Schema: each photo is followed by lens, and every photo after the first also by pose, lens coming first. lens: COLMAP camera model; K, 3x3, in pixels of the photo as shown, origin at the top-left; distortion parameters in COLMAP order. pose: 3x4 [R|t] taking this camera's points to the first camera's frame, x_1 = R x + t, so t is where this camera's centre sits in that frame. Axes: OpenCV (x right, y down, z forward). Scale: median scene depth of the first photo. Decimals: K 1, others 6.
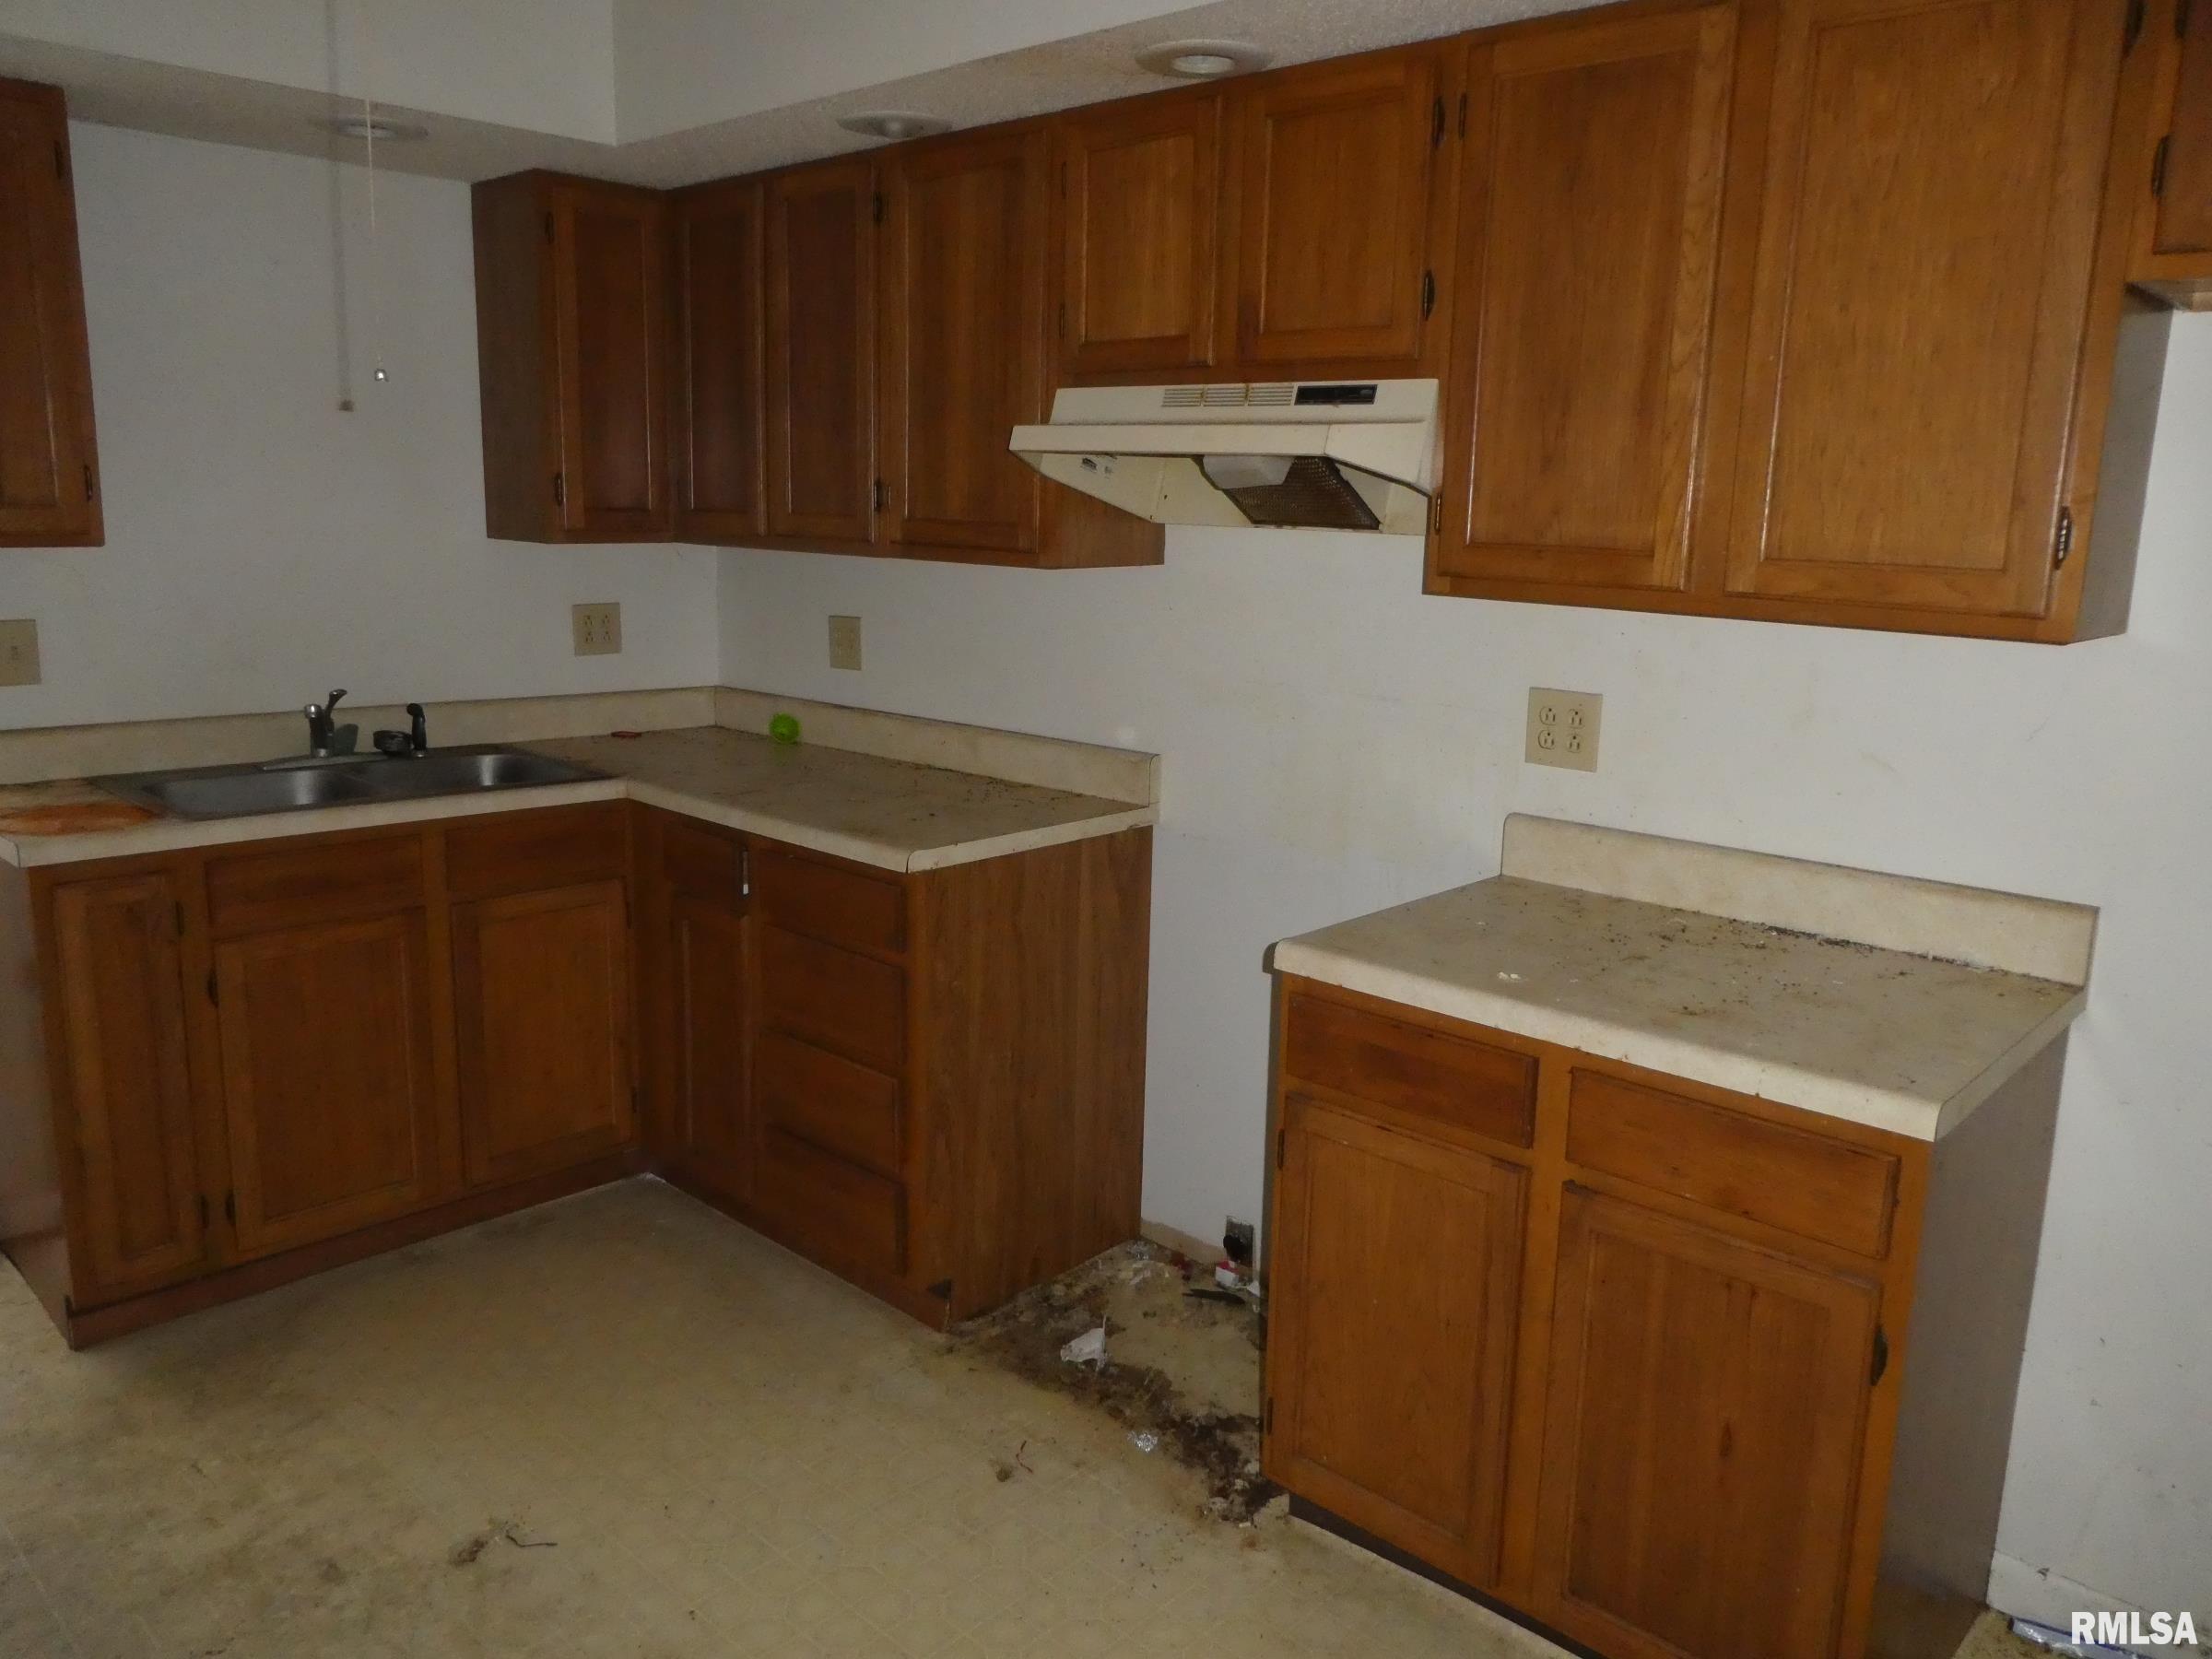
lens RADIAL K [[1613.6, 0, 1108.6], [0, 1613.6, 817.7], [0, 0, 1]] dist [-0.018643, 0.005120]
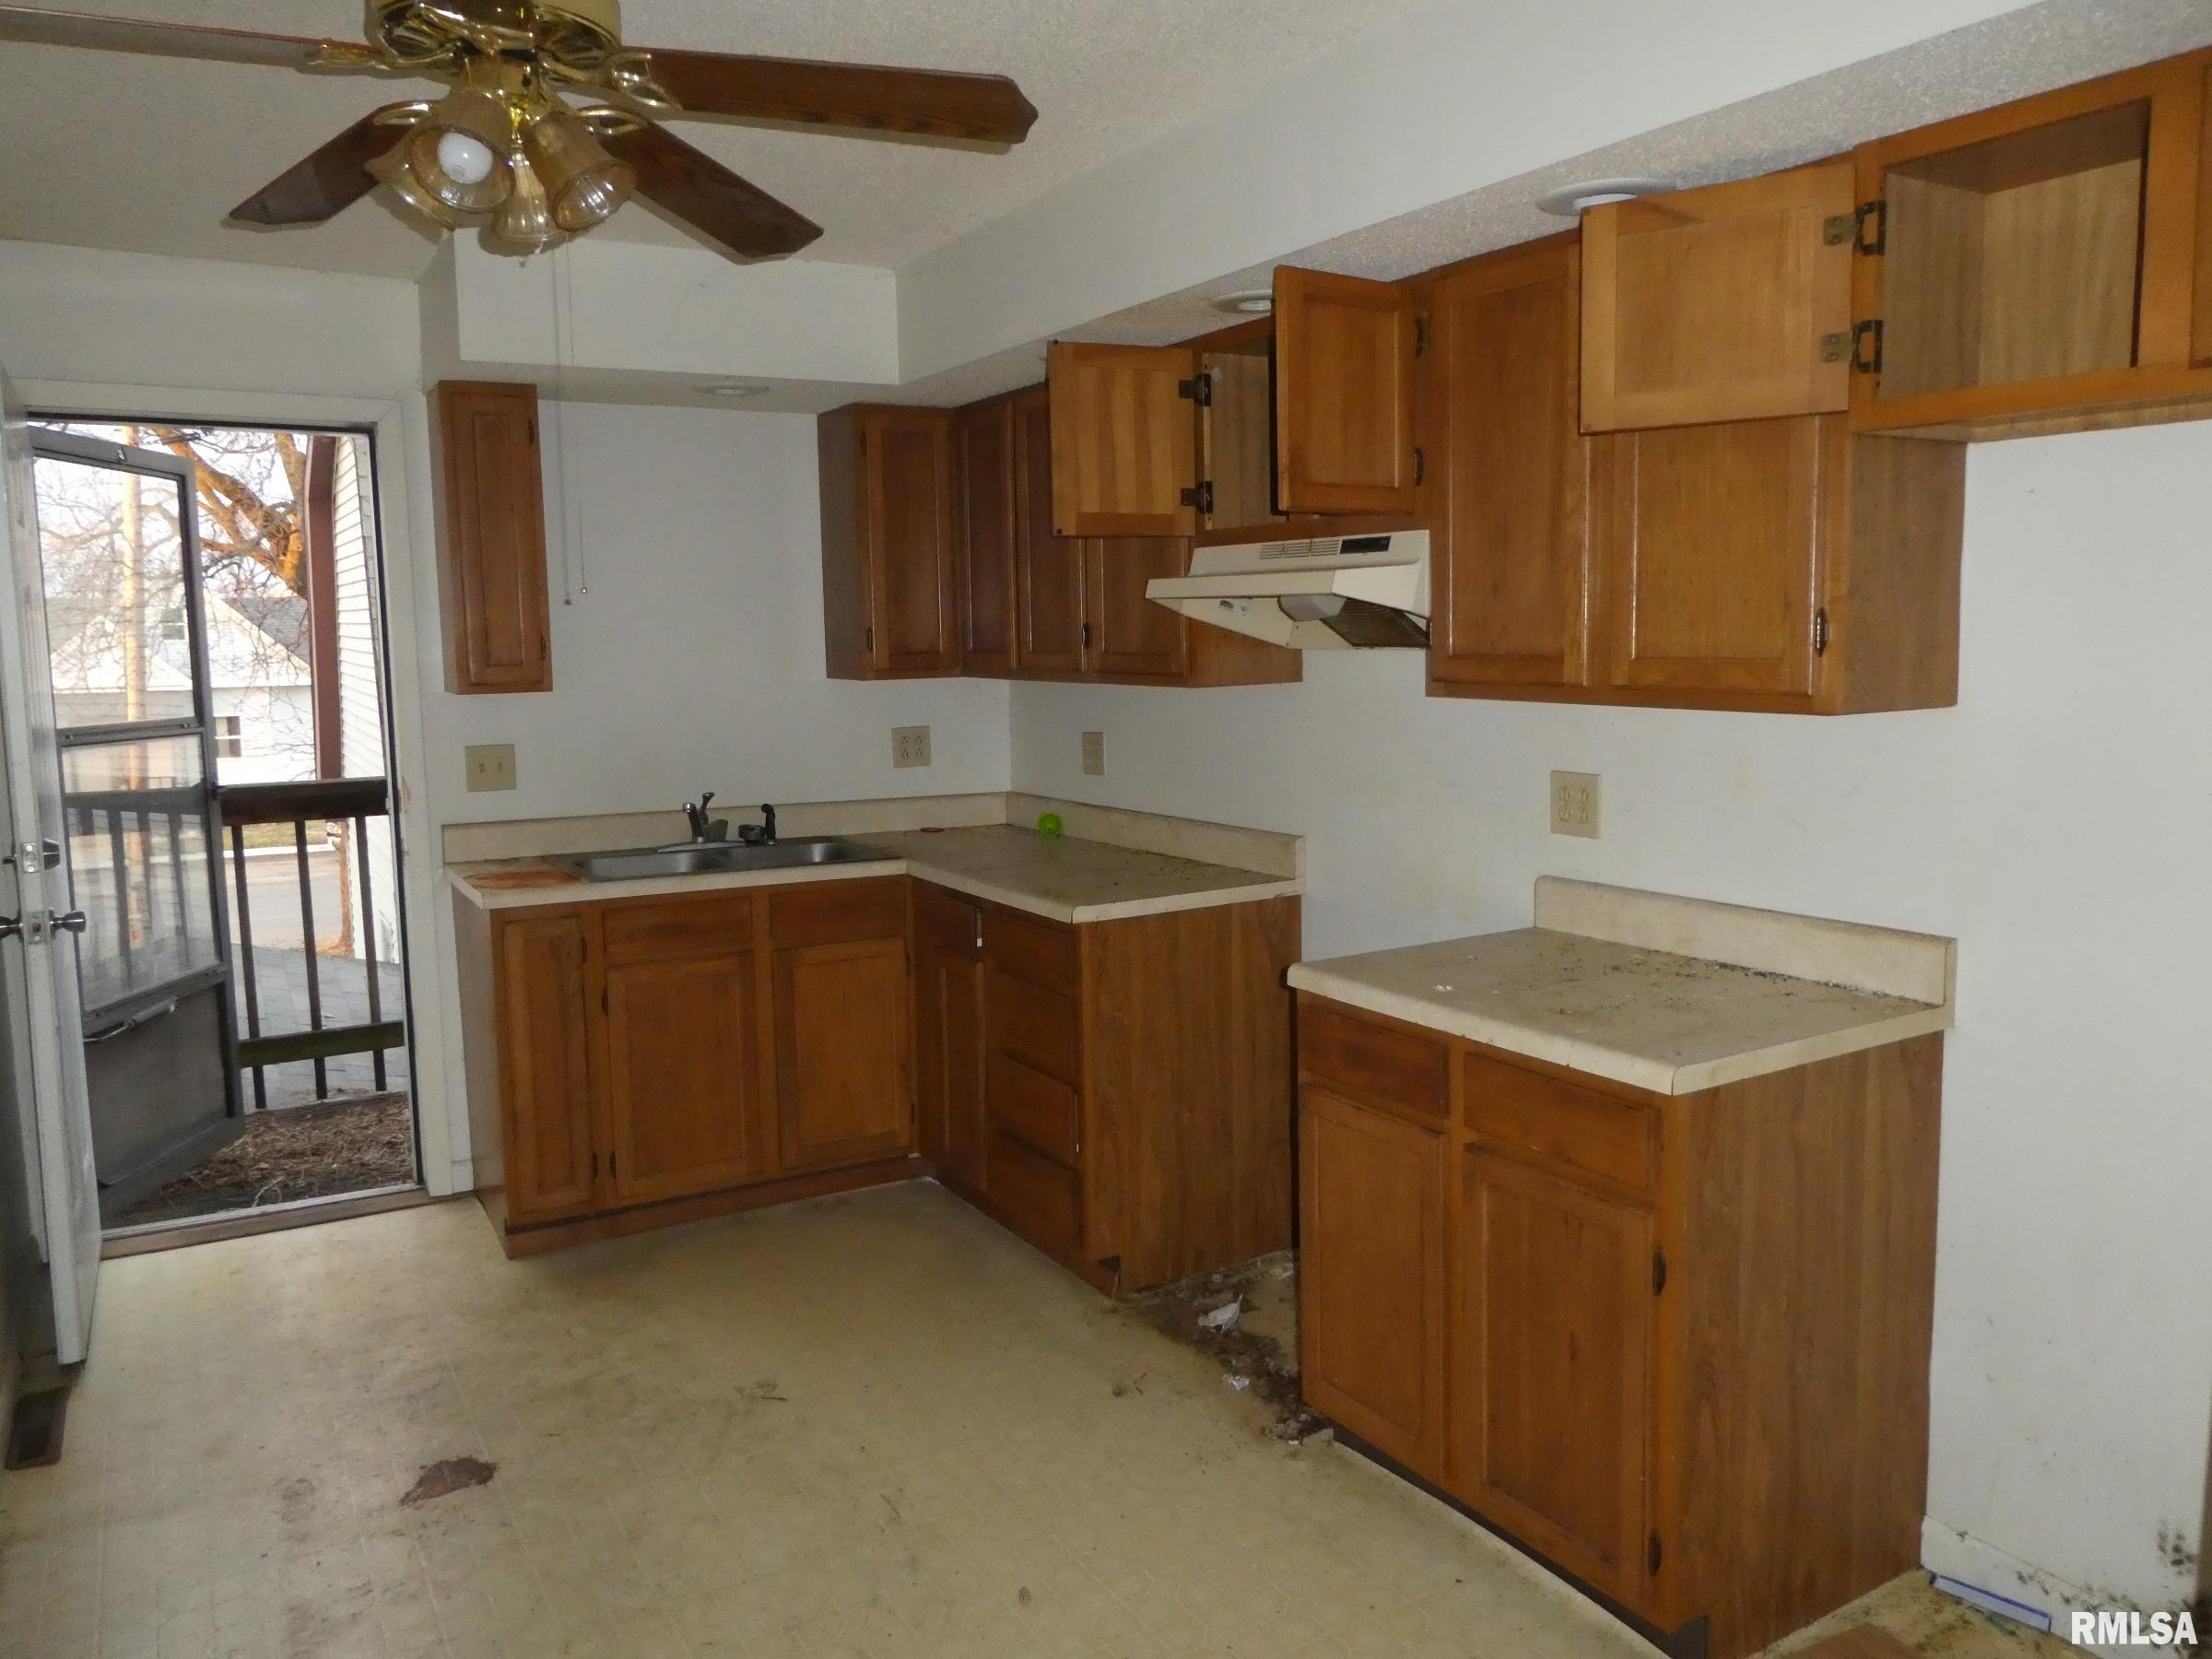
lens RADIAL K [[1613.6, 0, 1098.4], [0, 1613.6, 825.2], [0, 0, 1]] dist [-0.018643, 0.005120]
pose [[0.958061, -0.006848, -0.286482, 0.262906], [-0.015390, 0.997042, -0.075299, 0.052531], [0.286151, 0.076550, 0.955122, -0.235112]]
